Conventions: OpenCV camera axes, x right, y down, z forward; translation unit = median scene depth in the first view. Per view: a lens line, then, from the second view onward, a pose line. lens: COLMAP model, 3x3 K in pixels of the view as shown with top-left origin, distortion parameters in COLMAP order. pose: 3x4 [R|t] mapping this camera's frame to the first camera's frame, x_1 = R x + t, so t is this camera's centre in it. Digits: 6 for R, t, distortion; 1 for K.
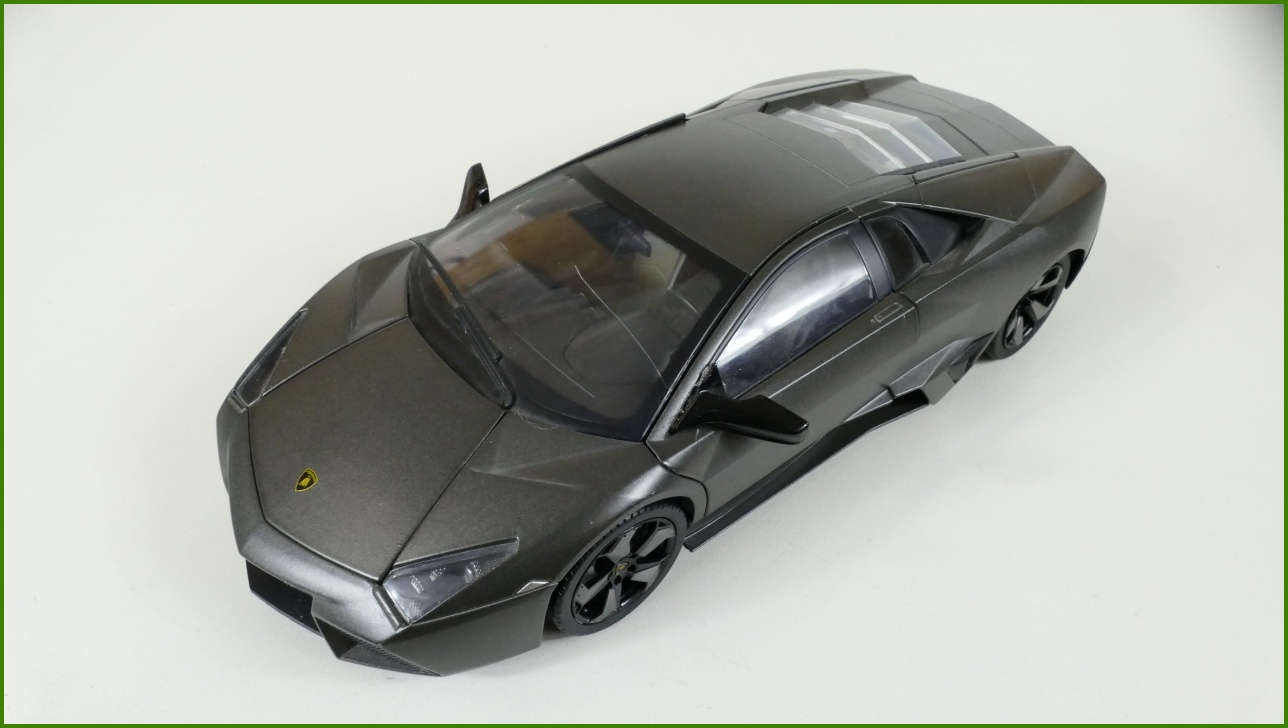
lens RADIAL K [[941.1, 0, 644.0], [0, 941.1, 364.0], [0, 0, 1]] dist [0.002593, -0.000125]
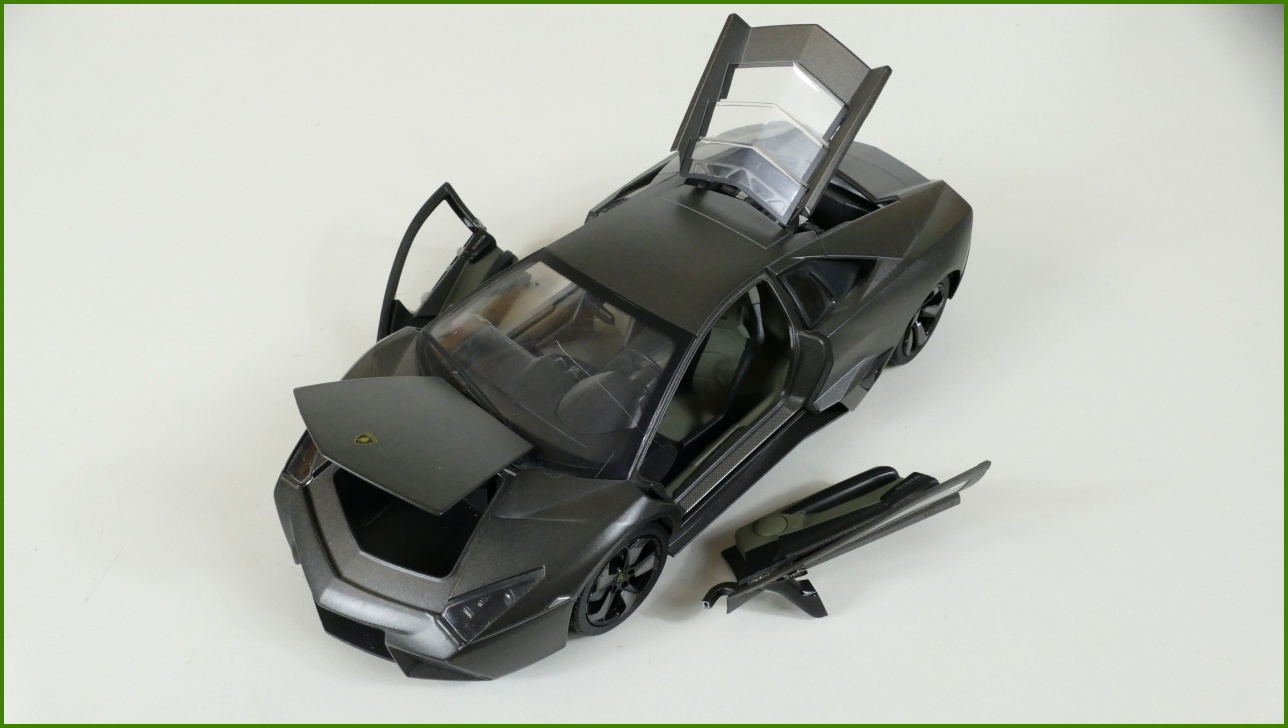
lens RADIAL K [[924.0, 0, 644.0], [0, 924.0, 364.0], [0, 0, 1]] dist [-0.000306, 0.001015]
pose [[0.992012, -0.110809, 0.060285, -0.032718], [0.110204, 0.993820, 0.013267, -0.072194], [-0.061383, -0.006517, 0.998093, -0.214163]]
